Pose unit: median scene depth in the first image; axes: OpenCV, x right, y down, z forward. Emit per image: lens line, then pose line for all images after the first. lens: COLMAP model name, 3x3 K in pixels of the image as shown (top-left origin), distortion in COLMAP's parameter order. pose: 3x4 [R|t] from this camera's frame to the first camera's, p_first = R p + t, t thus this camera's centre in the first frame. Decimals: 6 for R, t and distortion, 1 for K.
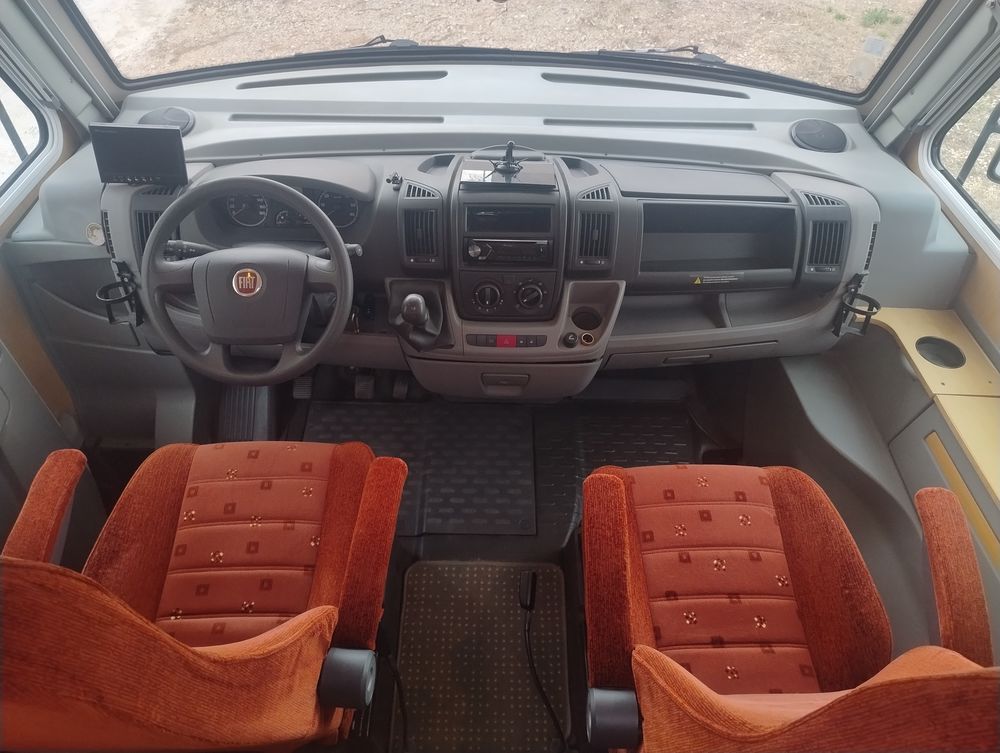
lens RADIAL K [[683.1, 0, 500.0], [0, 683.1, 376.5], [0, 0, 1]] dist [0.005413, -0.001388]
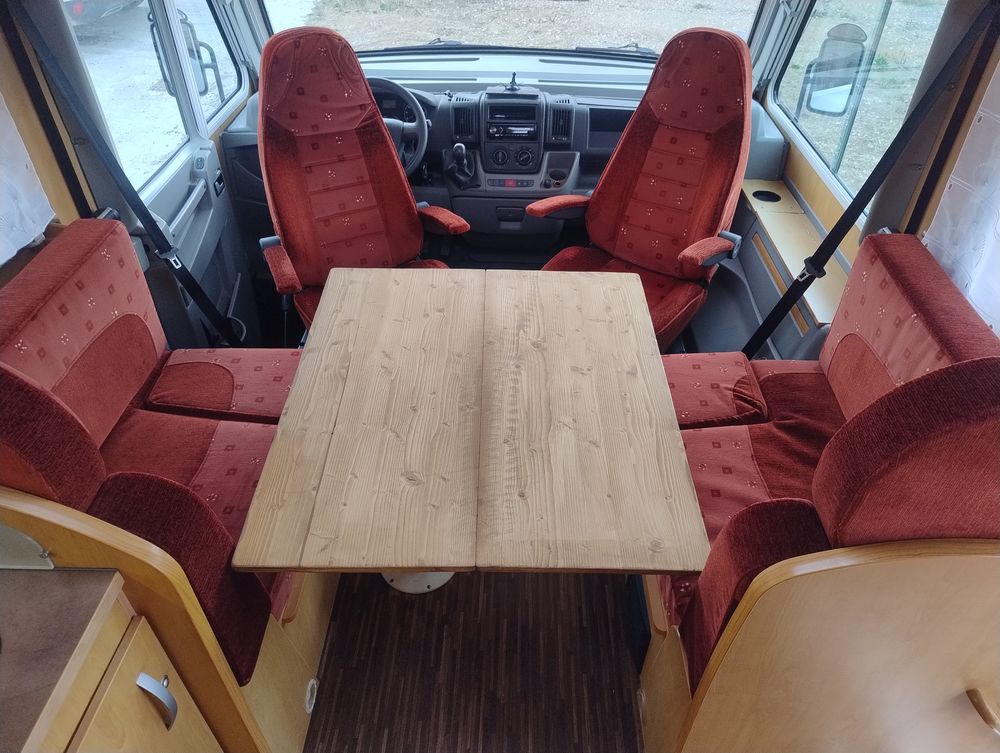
lens RADIAL K [[694.0, 0, 510.3], [0, 694.0, 377.1], [0, 0, 1]] dist [0.023891, 0.000160]
pose [[0.999649, 0.012949, -0.023123, 0.056417], [-0.015470, 0.993538, -0.112444, 0.636545], [0.021517, 0.112763, 0.993389, -0.707585]]
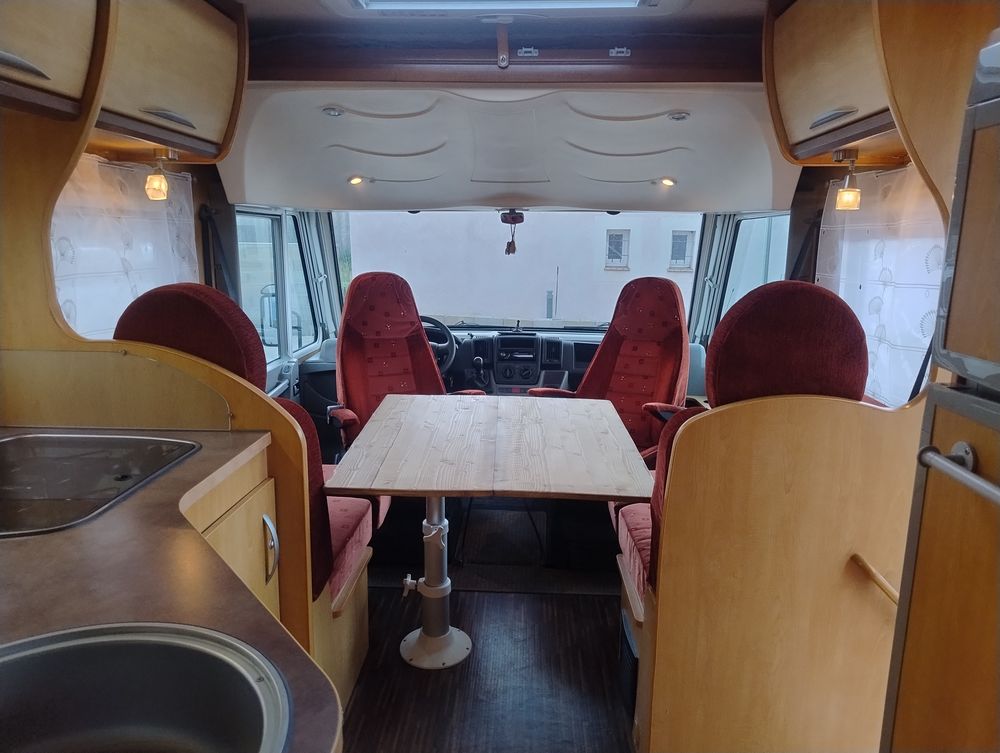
lens RADIAL K [[683.1, 0, 500.0], [0, 683.1, 376.5], [0, 0, 1]] dist [0.005413, -0.001388]
pose [[0.998881, 0.001599, -0.047261, 0.064281], [-0.028492, 0.818008, -0.574501, 1.219818], [0.037741, 0.575205, 0.817138, -0.892830]]
